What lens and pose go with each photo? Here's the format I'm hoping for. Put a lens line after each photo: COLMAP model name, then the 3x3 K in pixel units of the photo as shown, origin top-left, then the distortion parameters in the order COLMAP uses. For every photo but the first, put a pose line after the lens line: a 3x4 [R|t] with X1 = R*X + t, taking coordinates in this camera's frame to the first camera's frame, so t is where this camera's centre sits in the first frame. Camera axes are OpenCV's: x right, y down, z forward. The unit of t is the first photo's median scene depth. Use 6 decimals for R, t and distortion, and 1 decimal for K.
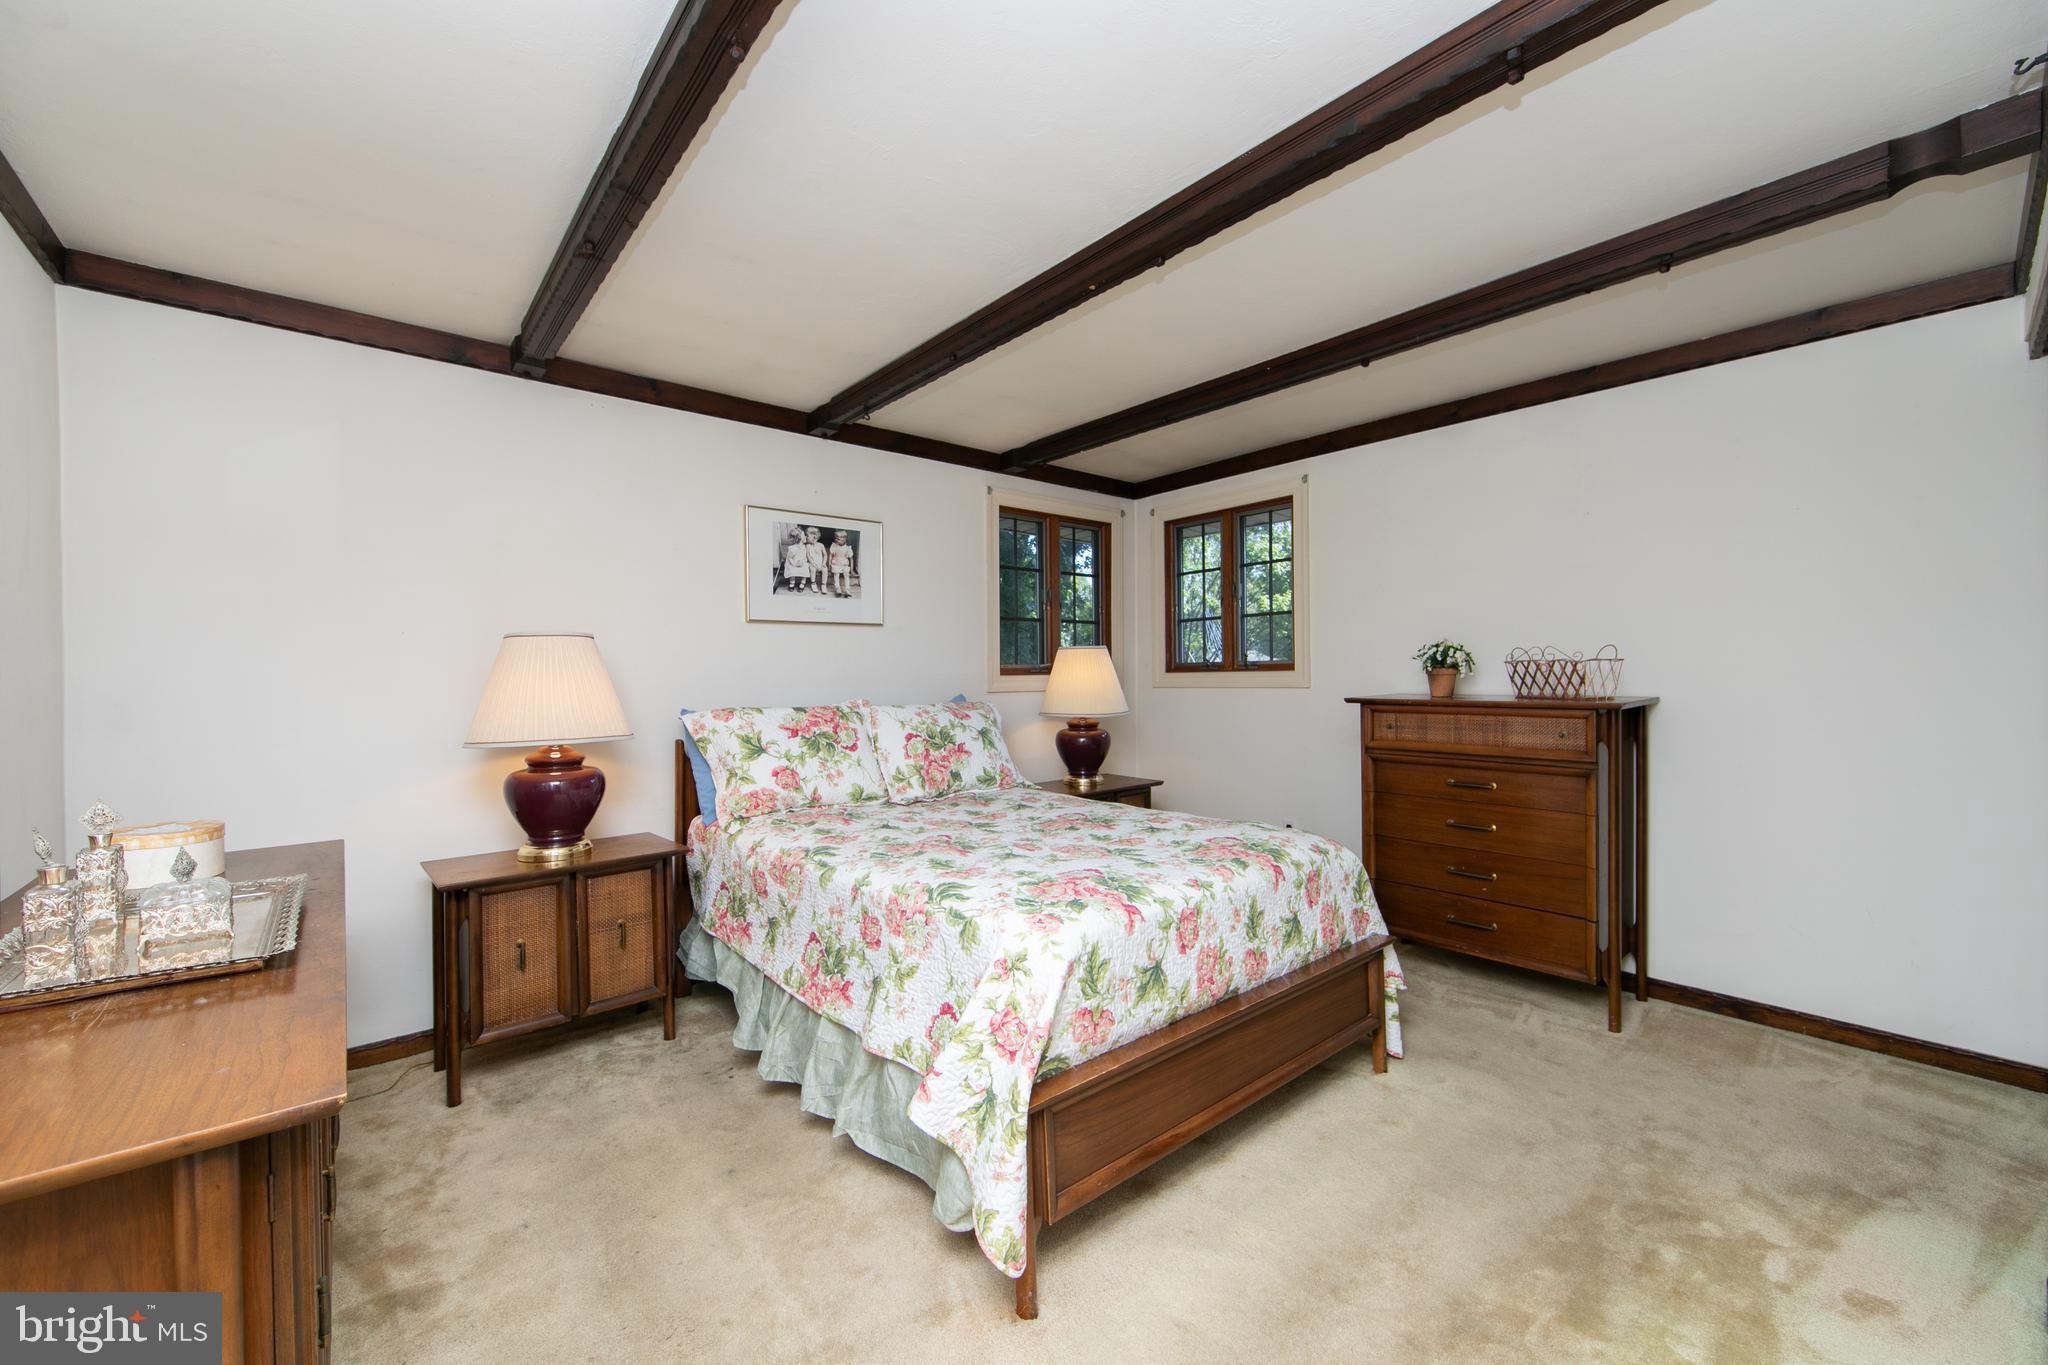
lens RADIAL K [[803.9, 0, 1030.4], [0, 803.9, 686.8], [0, 0, 1]] dist [-0.014029, 0.000421]
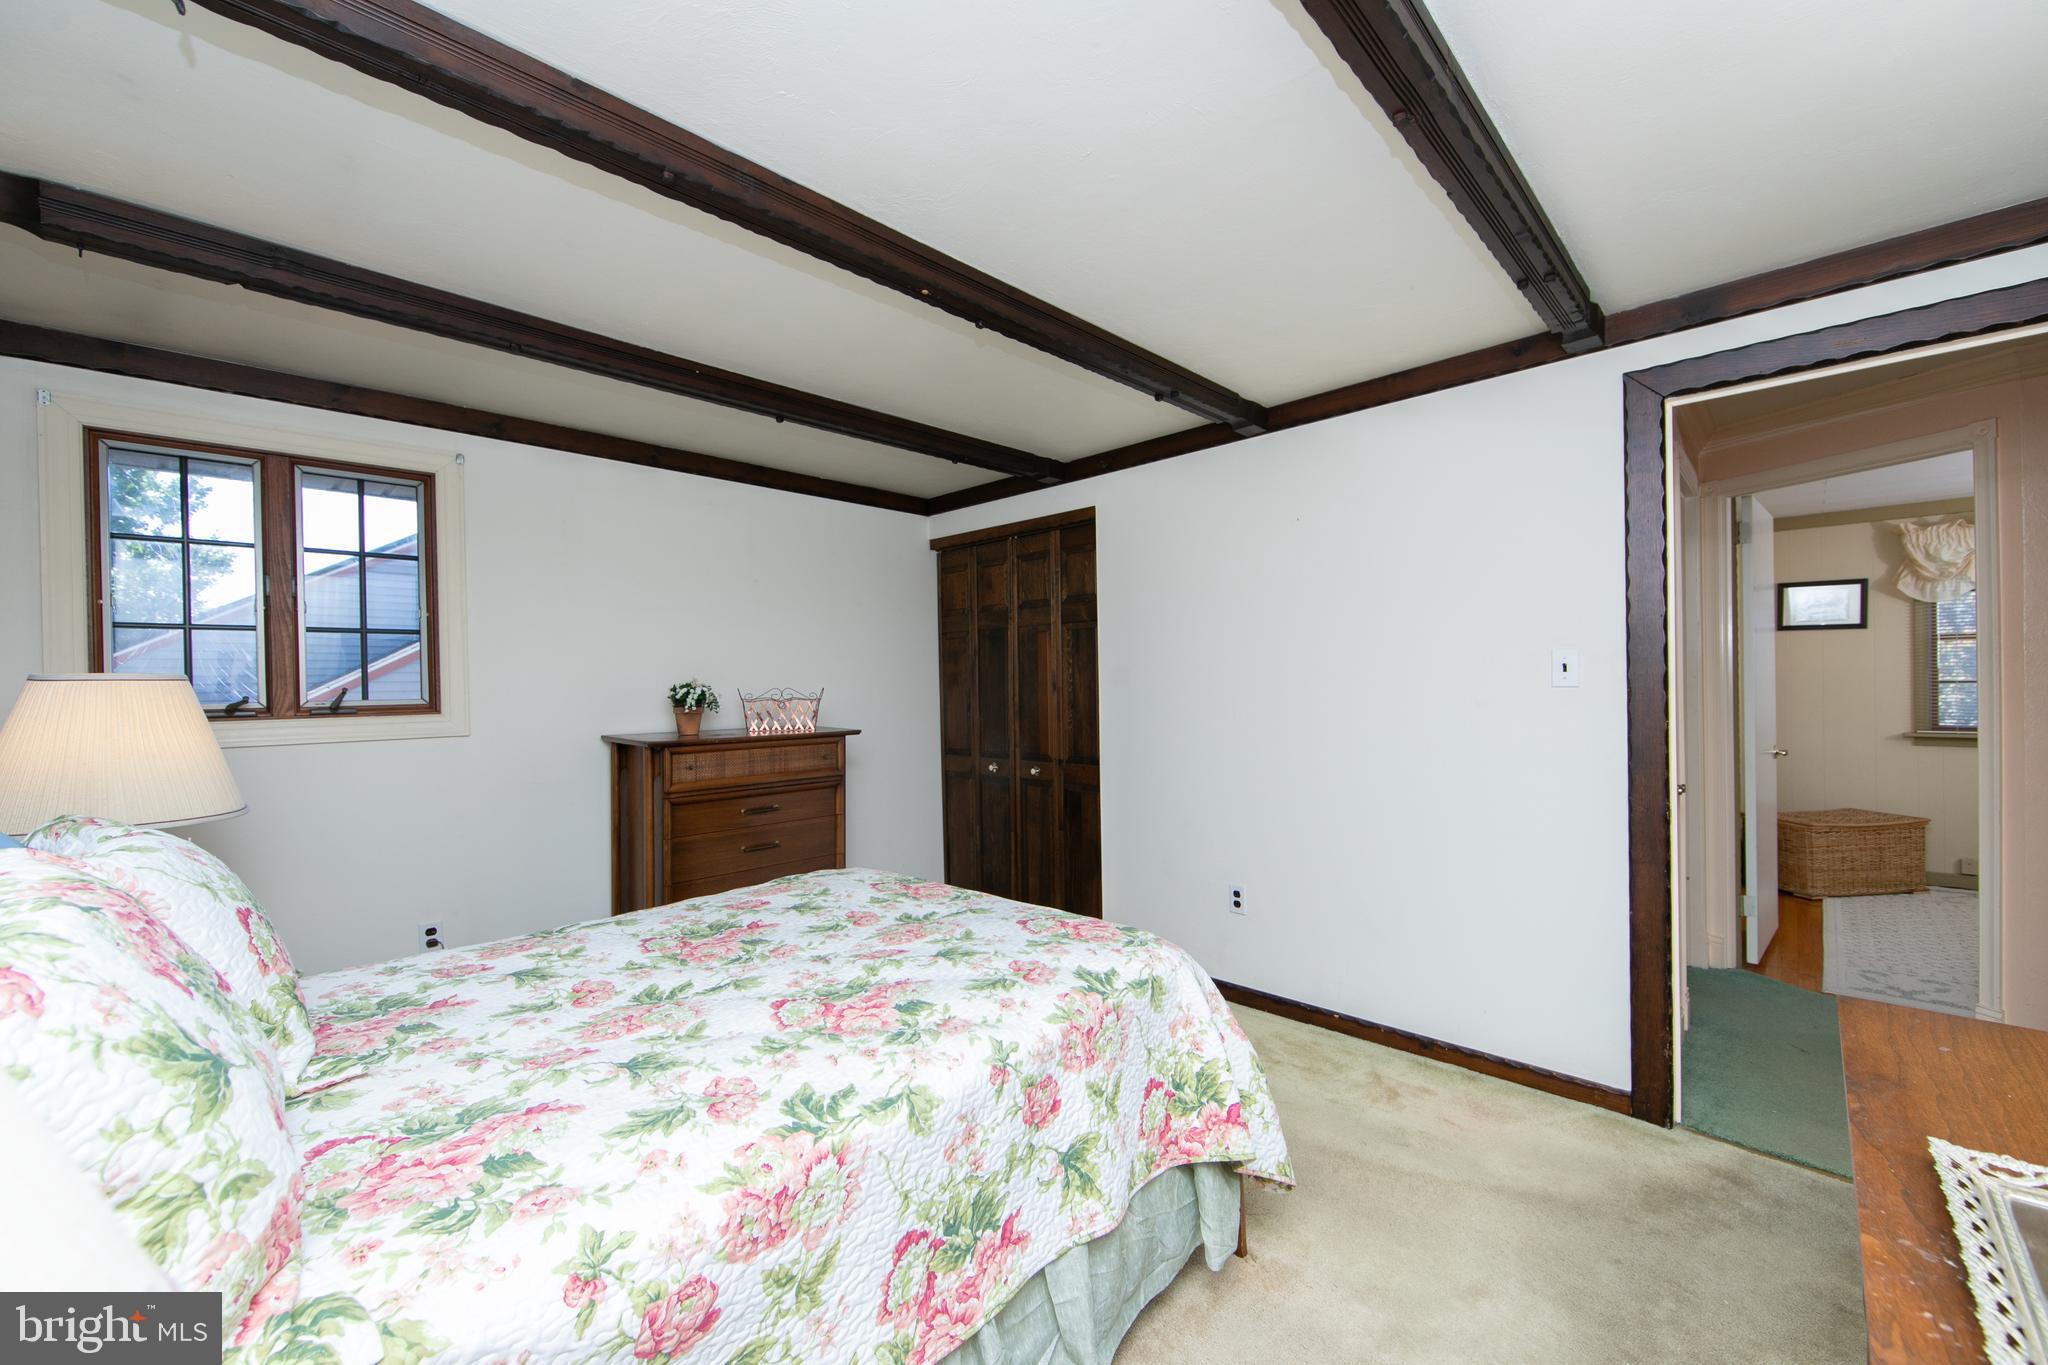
lens RADIAL K [[803.9, 0, 1018.9], [0, 803.9, 691.0], [0, 0, 1]] dist [-0.014029, 0.000421]
pose [[-0.092424, 0.000948, 0.995719, -0.605015], [0.026886, 0.999637, 0.001544, -0.037747], [-0.995357, 0.026914, -0.092416, 0.728617]]
